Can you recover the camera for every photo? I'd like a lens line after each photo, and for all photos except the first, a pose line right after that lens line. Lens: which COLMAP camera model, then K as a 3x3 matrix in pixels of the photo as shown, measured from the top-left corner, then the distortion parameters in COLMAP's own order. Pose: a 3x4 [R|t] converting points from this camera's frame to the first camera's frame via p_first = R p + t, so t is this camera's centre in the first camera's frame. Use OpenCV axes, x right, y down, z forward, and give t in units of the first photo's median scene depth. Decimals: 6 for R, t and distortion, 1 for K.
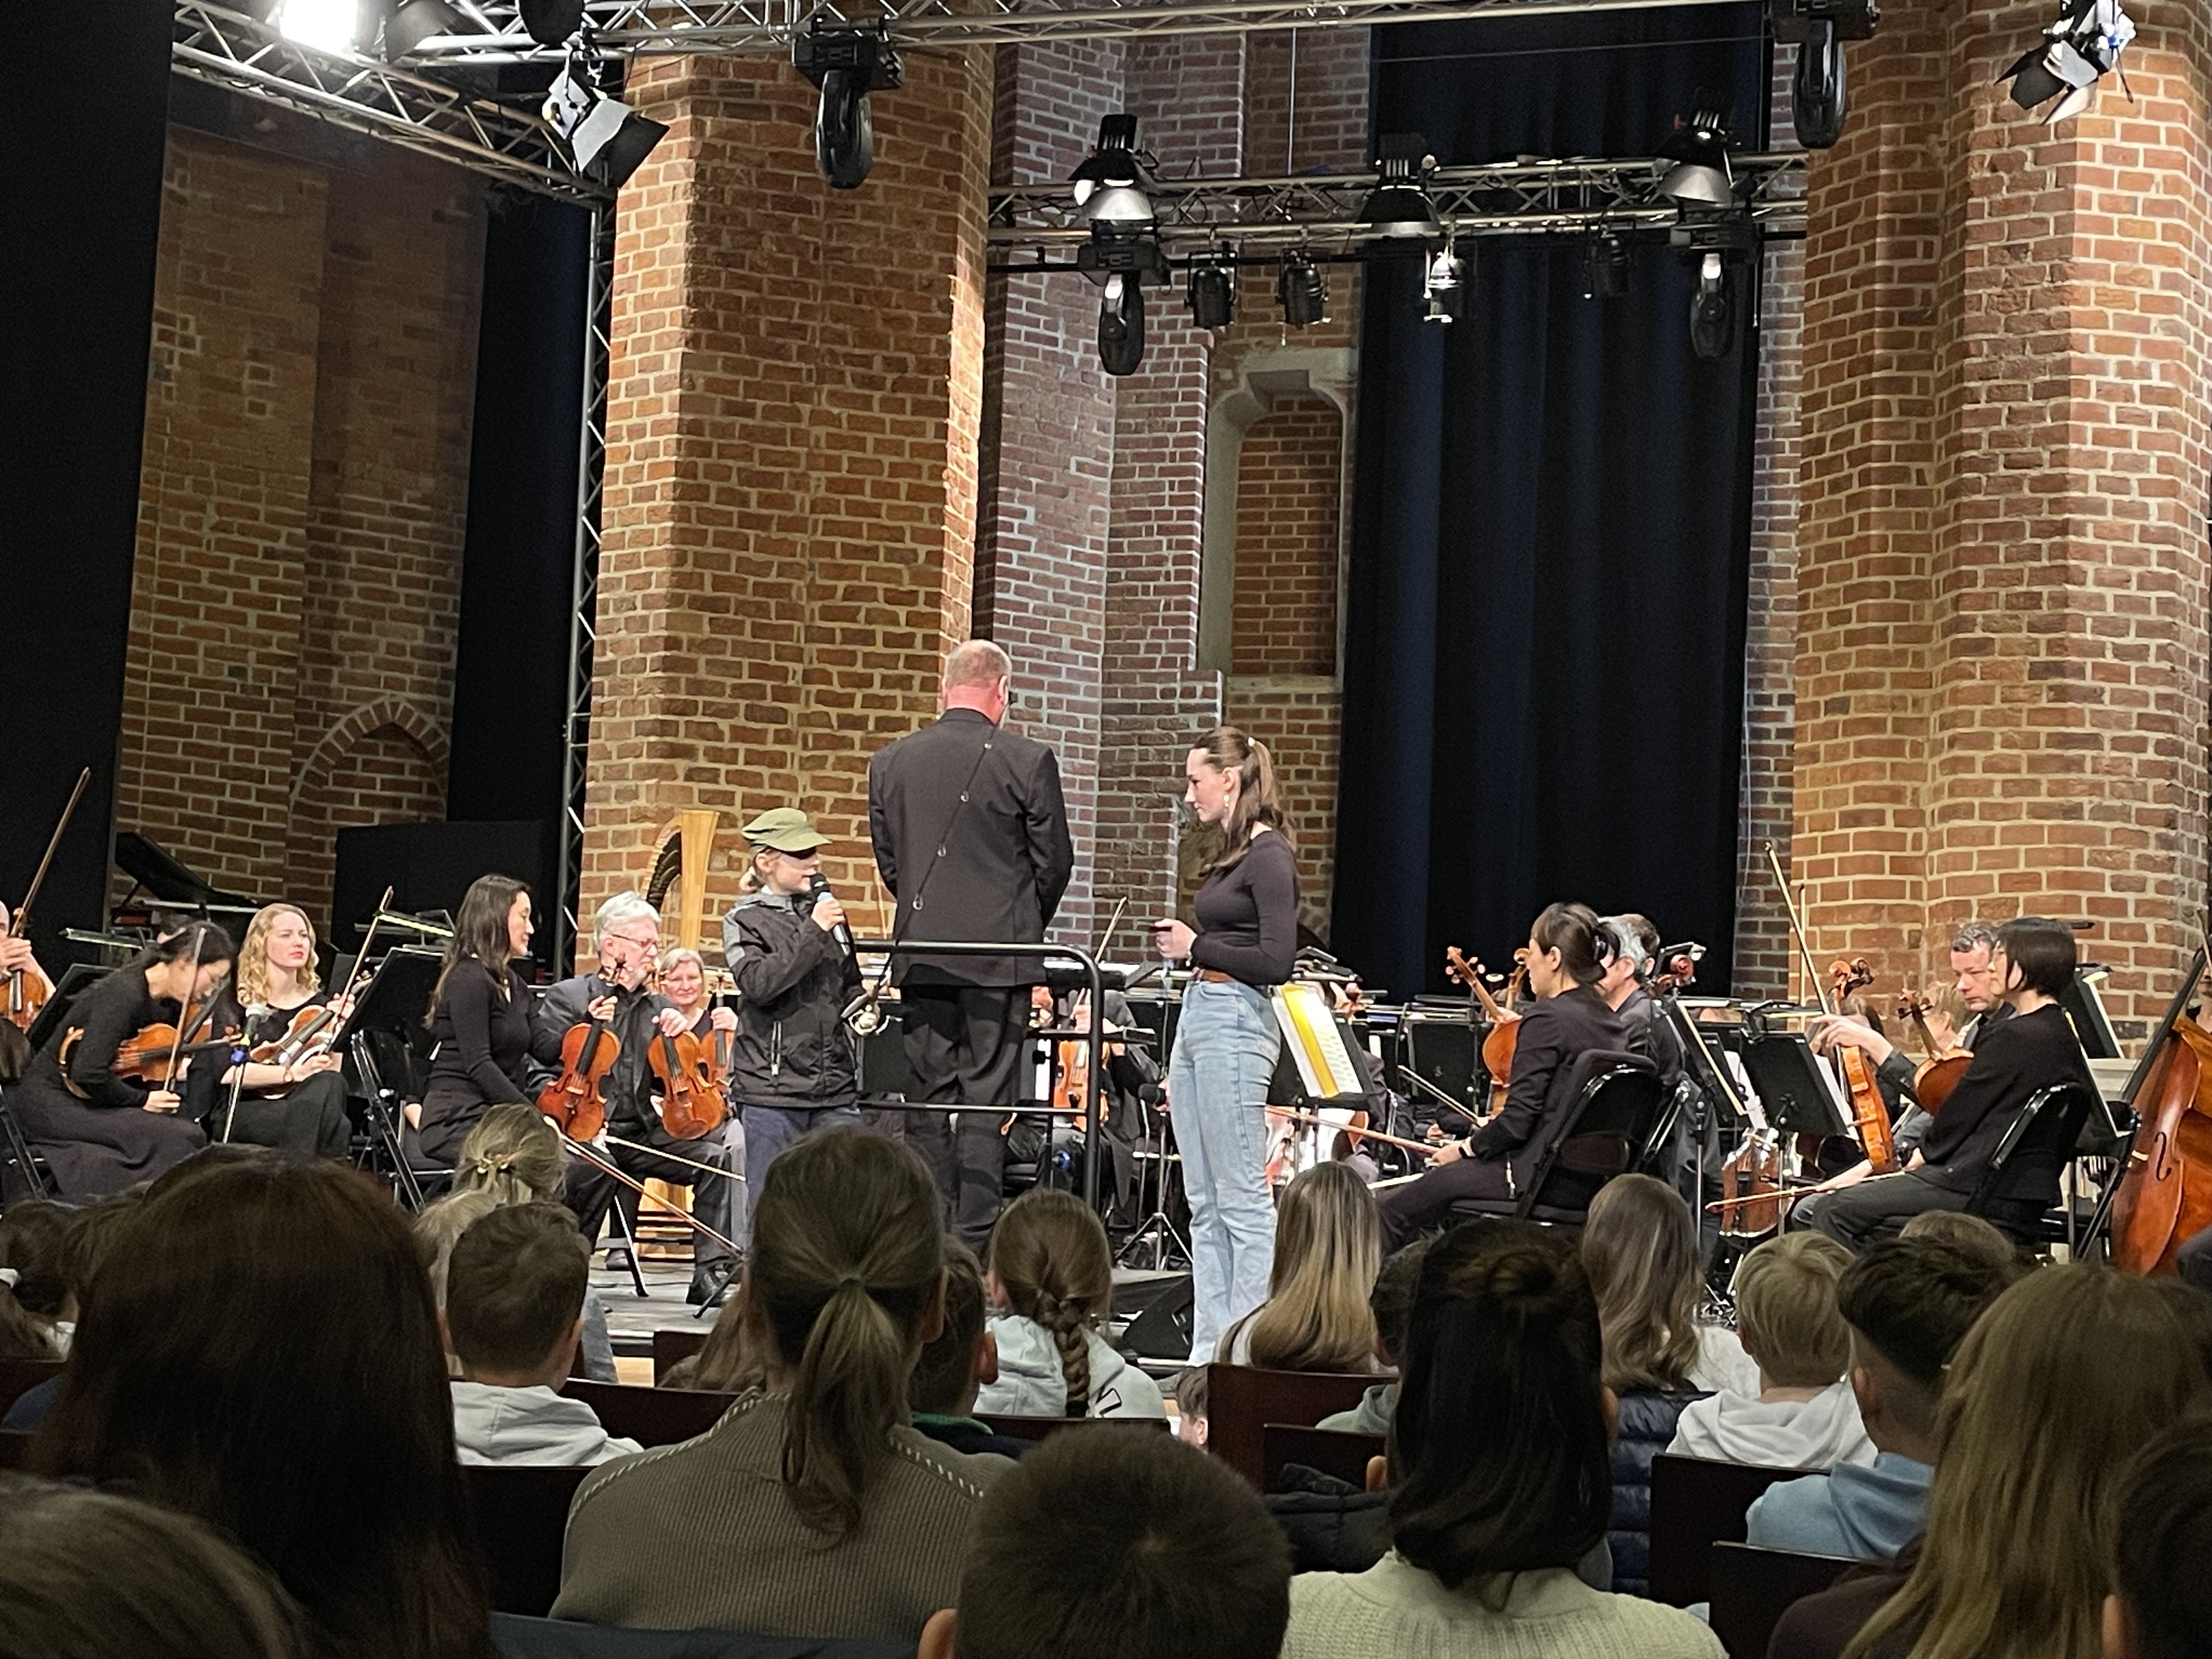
lens RADIAL K [[3281.3, 0, 1143.5], [0, 3281.3, 800.2], [0, 0, 1]] dist [0.140918, -0.283588]
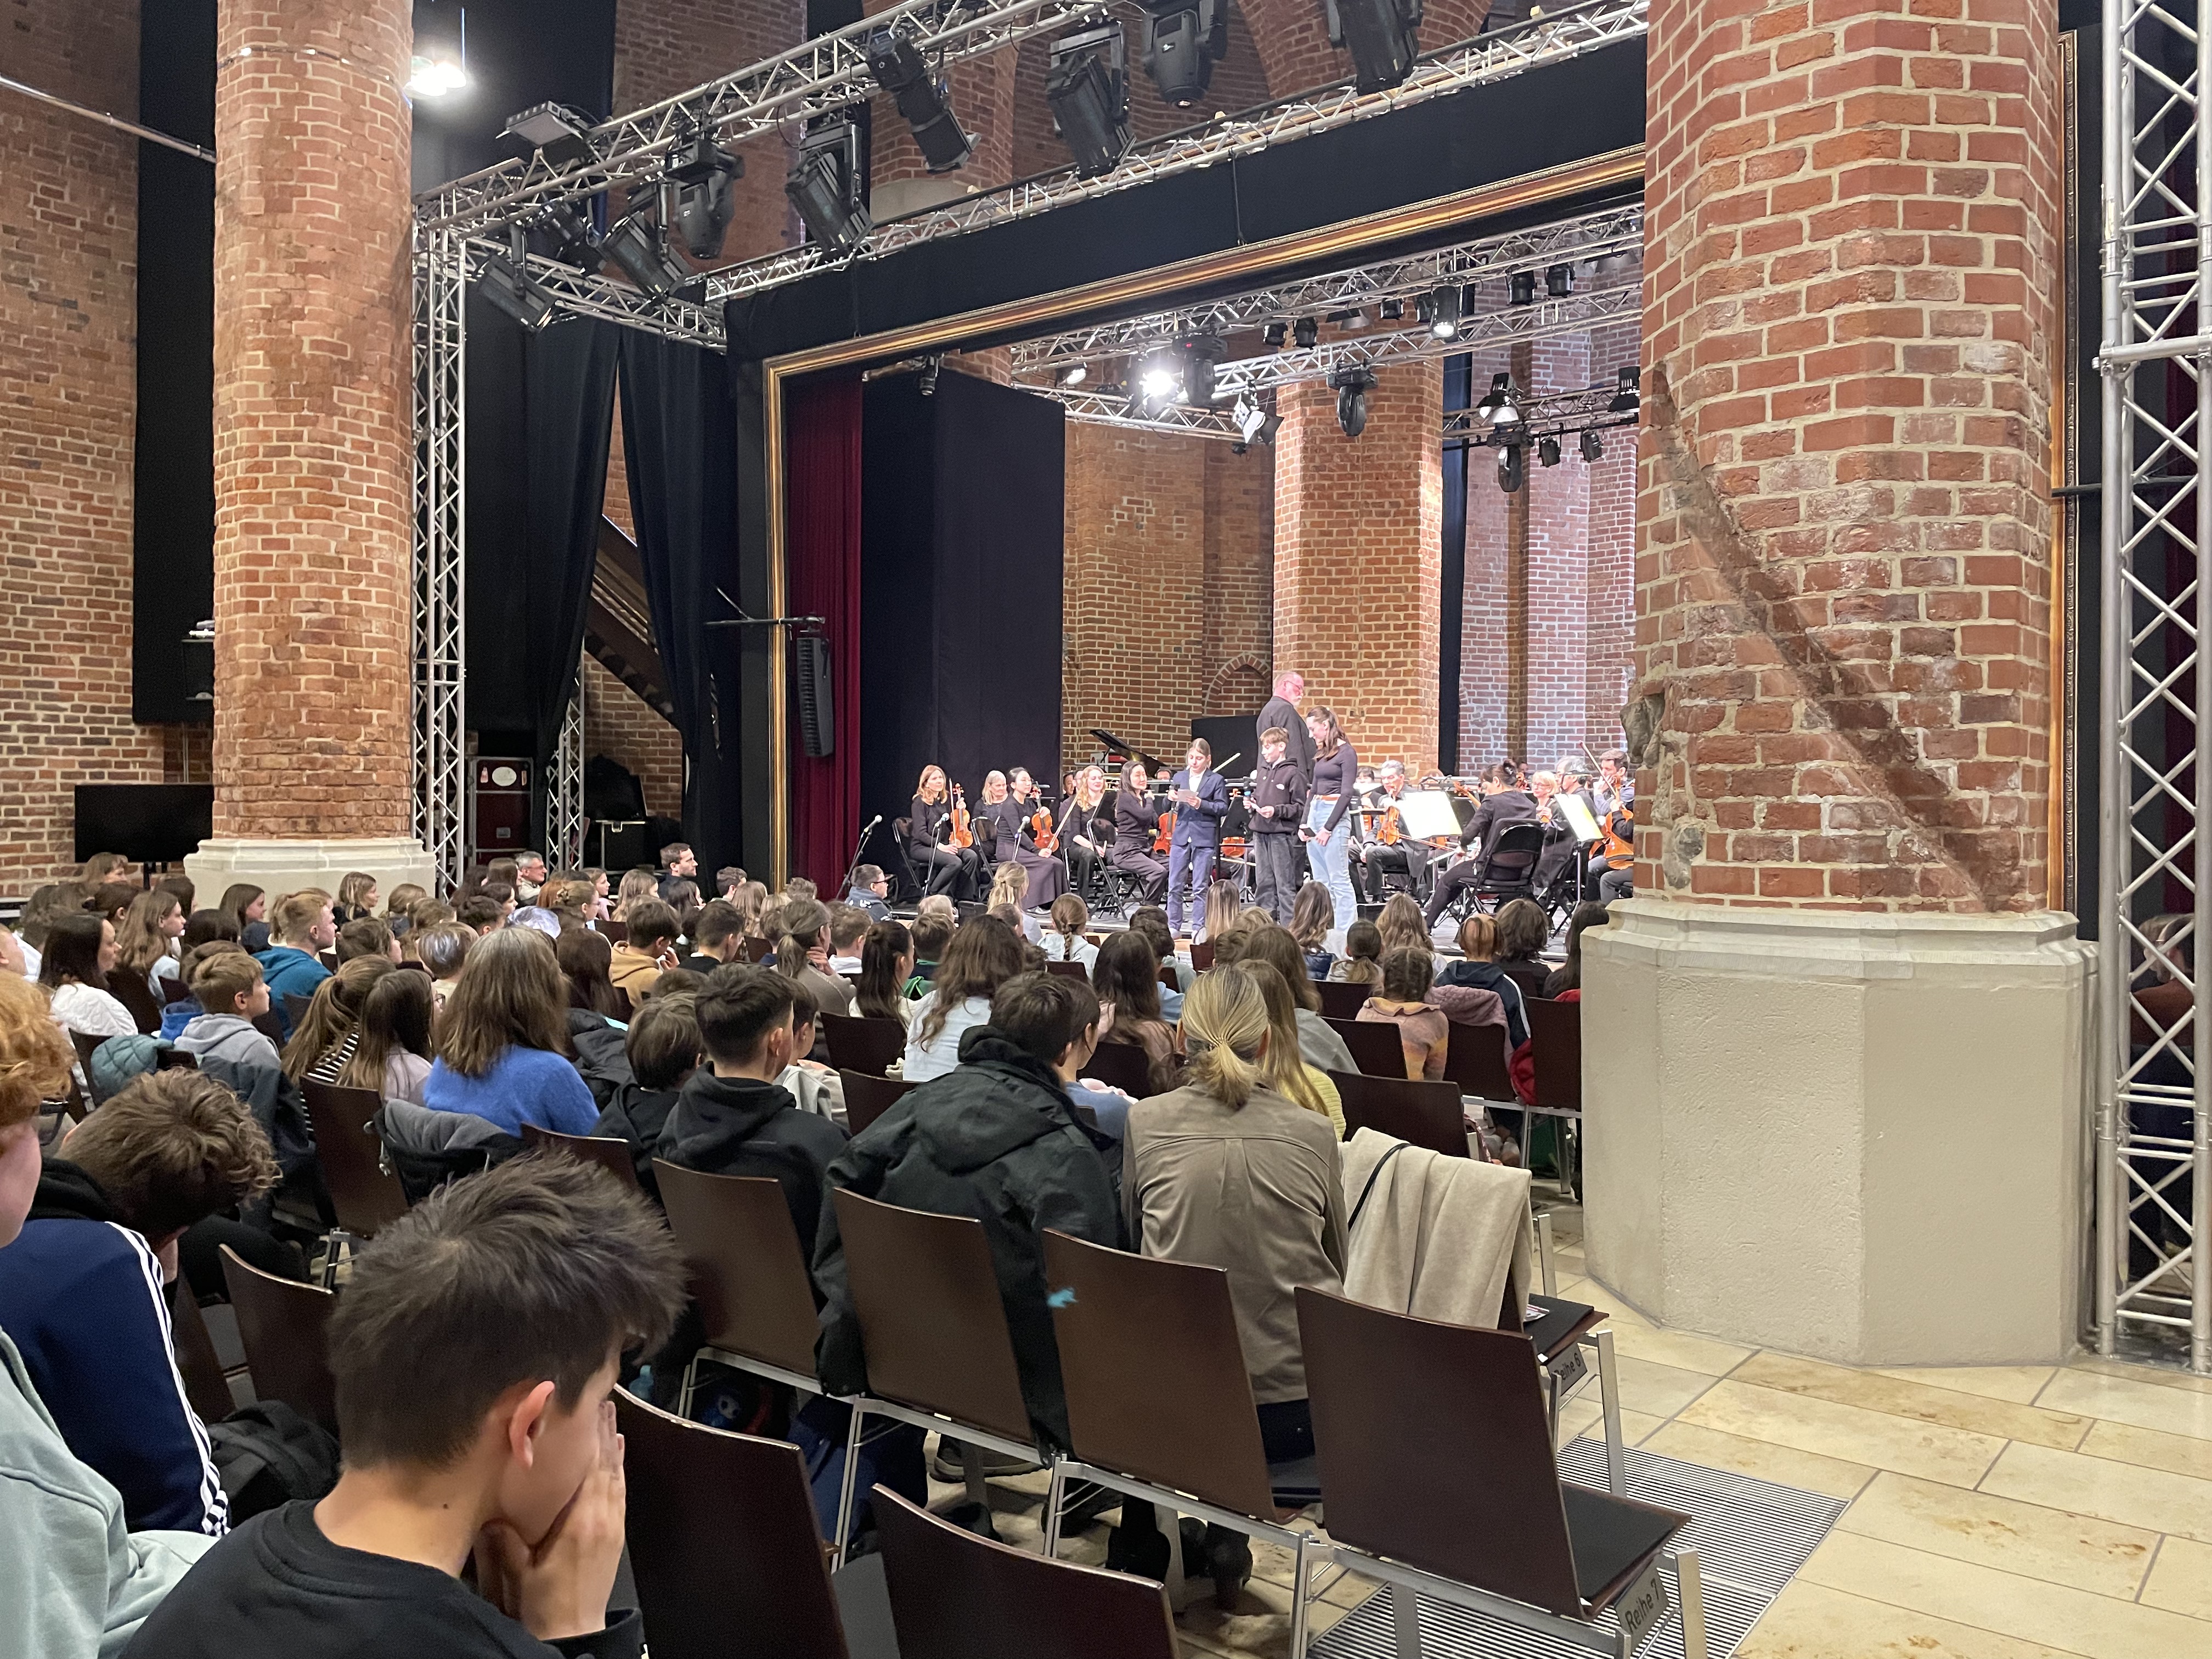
lens RADIAL K [[1666.2, 0, 1123.1], [0, 1666.2, 811.6], [0, 0, 1]] dist [0.112433, -0.156835]
pose [[0.916750, -0.033803, -0.398028, 0.208939], [0.072053, 0.994063, 0.081532, -0.029858], [0.392908, -0.103423, 0.913743, -0.156002]]
